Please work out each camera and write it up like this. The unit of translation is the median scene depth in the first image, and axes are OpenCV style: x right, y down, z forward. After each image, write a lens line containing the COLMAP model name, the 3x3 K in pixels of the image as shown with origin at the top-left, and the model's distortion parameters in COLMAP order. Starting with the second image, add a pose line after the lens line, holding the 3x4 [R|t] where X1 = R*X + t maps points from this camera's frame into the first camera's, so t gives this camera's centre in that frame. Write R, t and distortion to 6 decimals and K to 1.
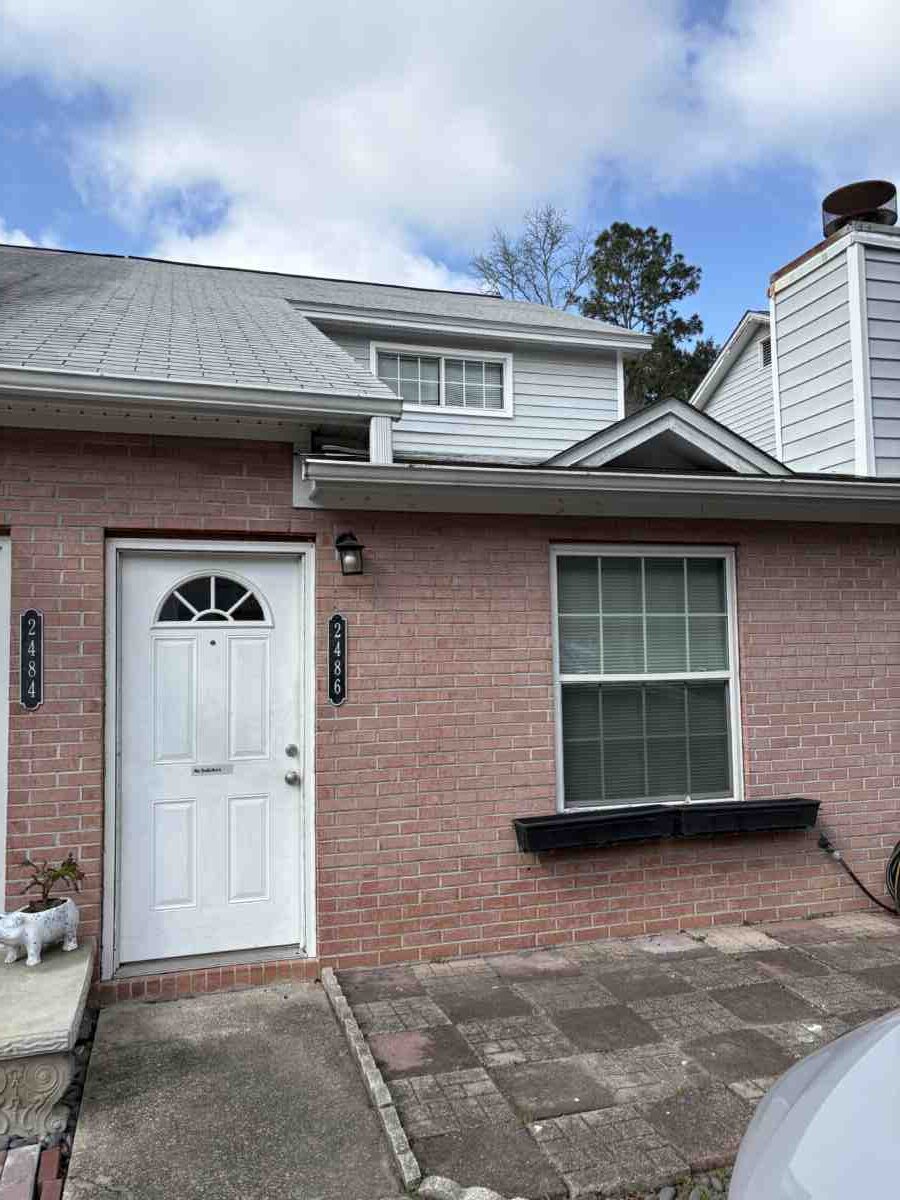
lens RADIAL K [[906.2, 0, 446.2], [0, 906.2, 598.5], [0, 0, 1]] dist [0.031040, -0.025442]
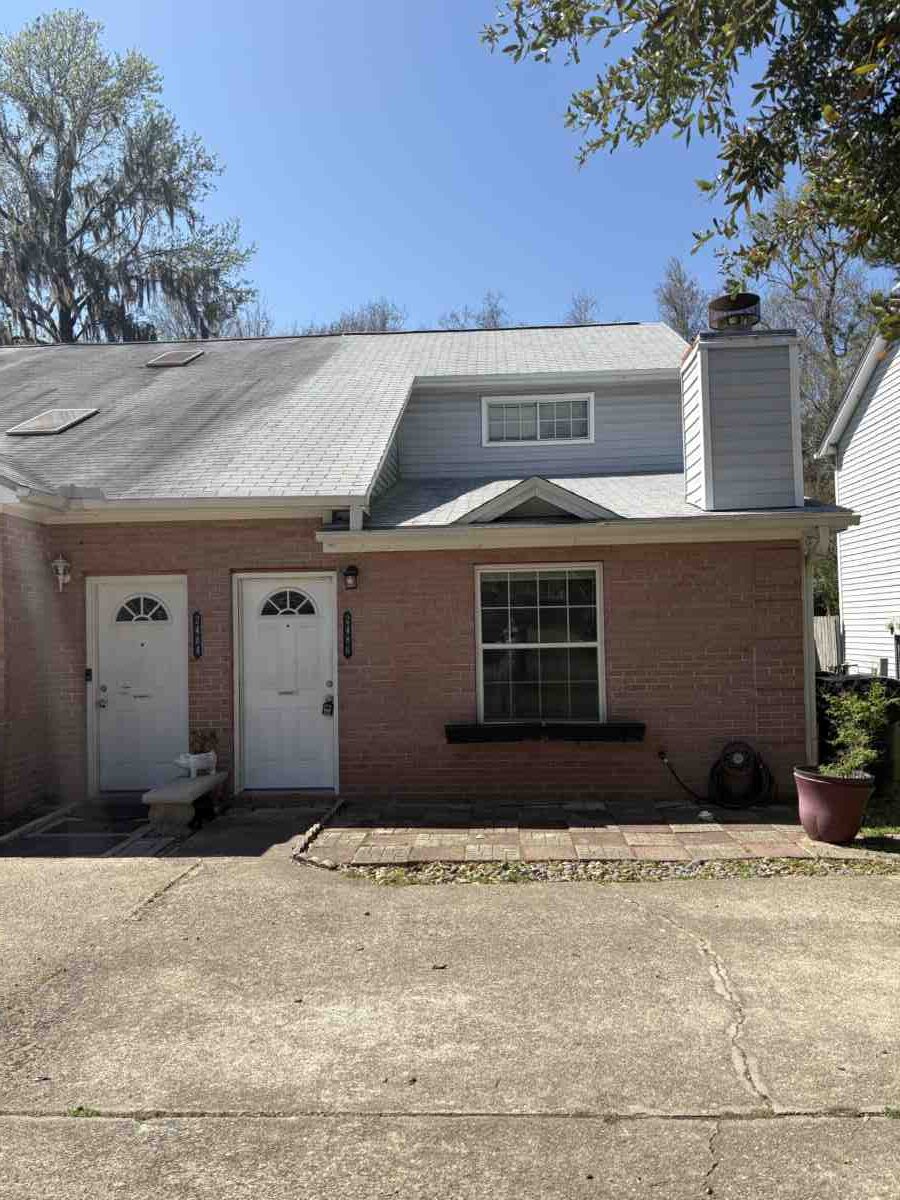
lens RADIAL K [[906.2, 0, 451.8], [0, 906.2, 595.7], [0, 0, 1]] dist [0.031040, -0.025442]
pose [[0.939817, -0.014007, -0.341391, 0.697305], [0.026485, 0.999140, 0.031917, -0.064868], [0.340651, -0.039038, 0.939379, -0.639316]]
